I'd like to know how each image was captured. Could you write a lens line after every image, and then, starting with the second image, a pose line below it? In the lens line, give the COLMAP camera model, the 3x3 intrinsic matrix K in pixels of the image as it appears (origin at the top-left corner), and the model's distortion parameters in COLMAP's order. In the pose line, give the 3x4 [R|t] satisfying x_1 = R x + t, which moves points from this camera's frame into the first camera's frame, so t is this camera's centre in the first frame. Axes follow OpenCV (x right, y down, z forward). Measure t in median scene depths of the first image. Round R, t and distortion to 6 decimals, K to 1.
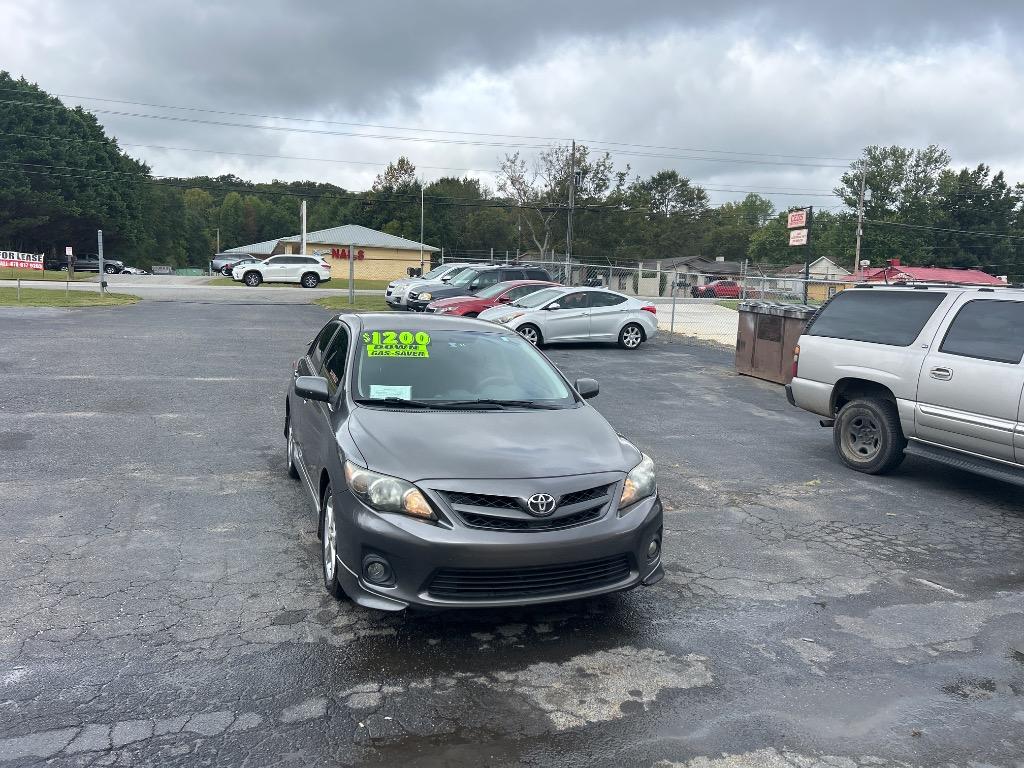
lens RADIAL K [[717.4, 0, 512.0], [0, 717.4, 384.0], [0, 0, 1]] dist [0.046578, -0.056525]
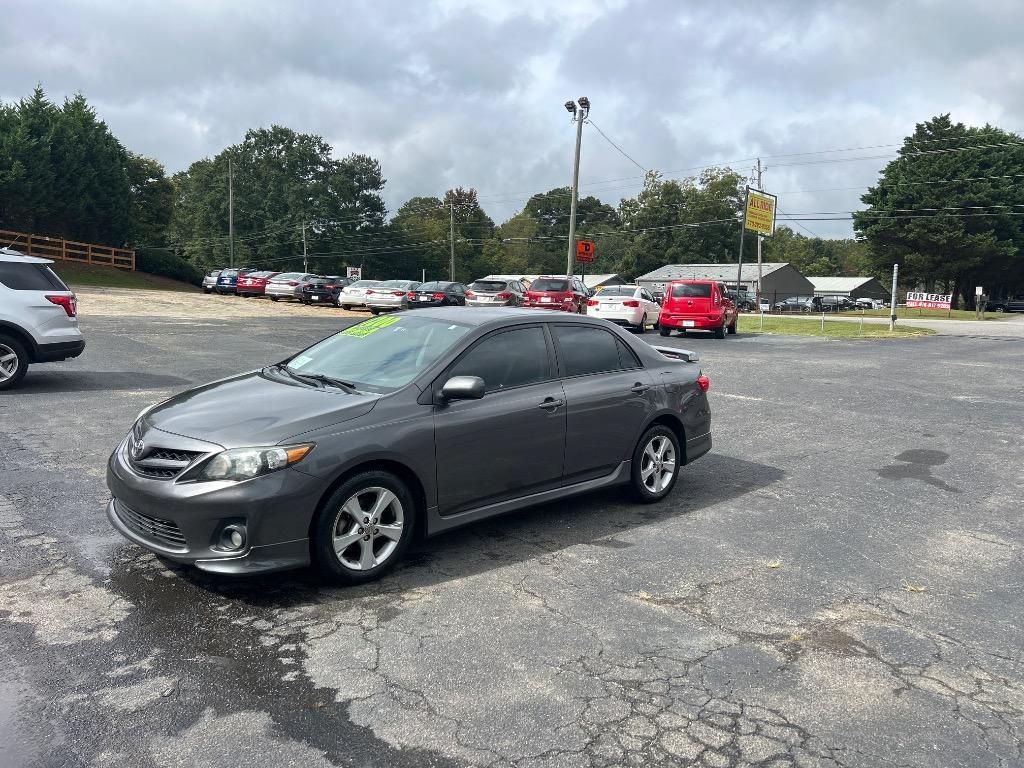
lens RADIAL K [[717.4, 0, 512.0], [0, 717.4, 384.0], [0, 0, 1]] dist [0.046578, -0.056525]
pose [[0.468852, 0.094736, -0.878182, 0.848969], [-0.140185, 0.989611, 0.031914, -0.031007], [0.872082, 0.108145, 0.477261, 0.637827]]
